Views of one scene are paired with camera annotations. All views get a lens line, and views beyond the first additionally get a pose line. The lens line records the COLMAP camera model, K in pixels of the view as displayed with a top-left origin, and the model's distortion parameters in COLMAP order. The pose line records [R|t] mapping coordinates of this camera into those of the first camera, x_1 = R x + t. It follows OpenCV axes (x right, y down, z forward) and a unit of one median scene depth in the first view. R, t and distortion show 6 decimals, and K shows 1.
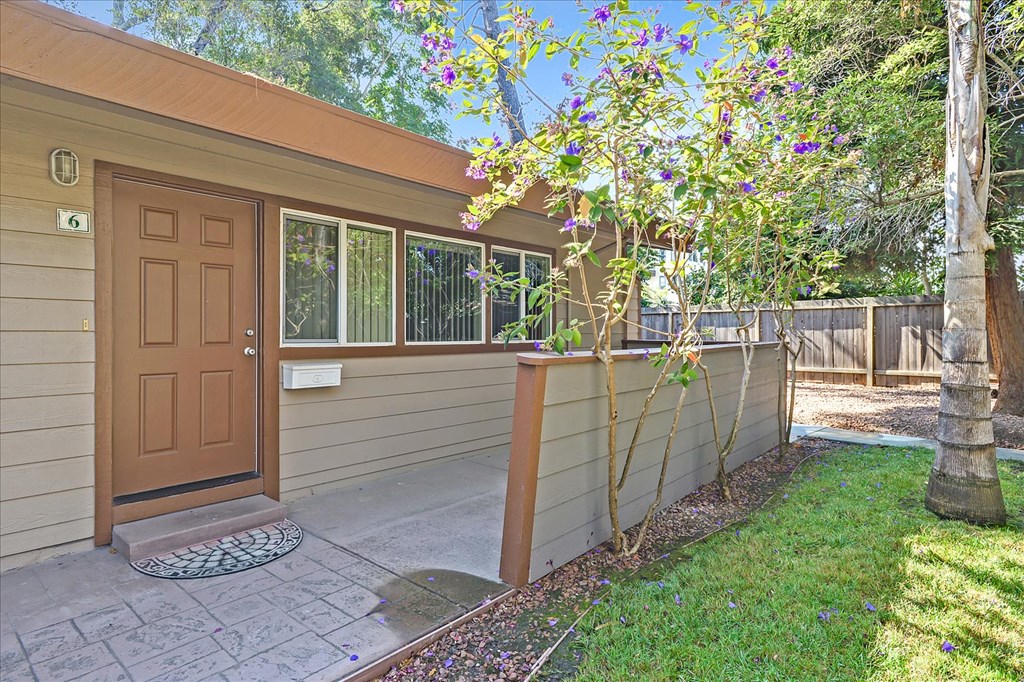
lens RADIAL K [[543.3, 0, 495.4], [0, 543.3, 326.2], [0, 0, 1]] dist [0.014845, 0.000198]
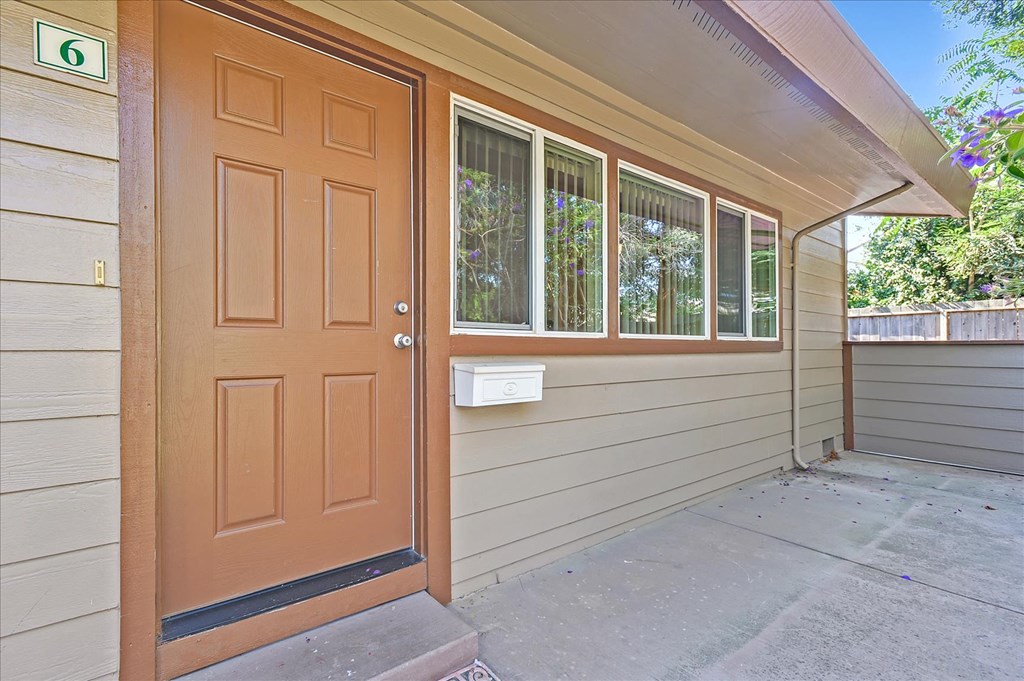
lens RADIAL K [[544.9, 0, 512.0], [0, 544.9, 340.5], [0, 0, 1]] dist [0.001140, 0.000955]
pose [[0.985435, -0.000463, -0.170049, -0.240684], [0.002209, 0.999947, 0.010078, 0.041065], [0.170035, -0.010307, 0.985384, 0.456183]]
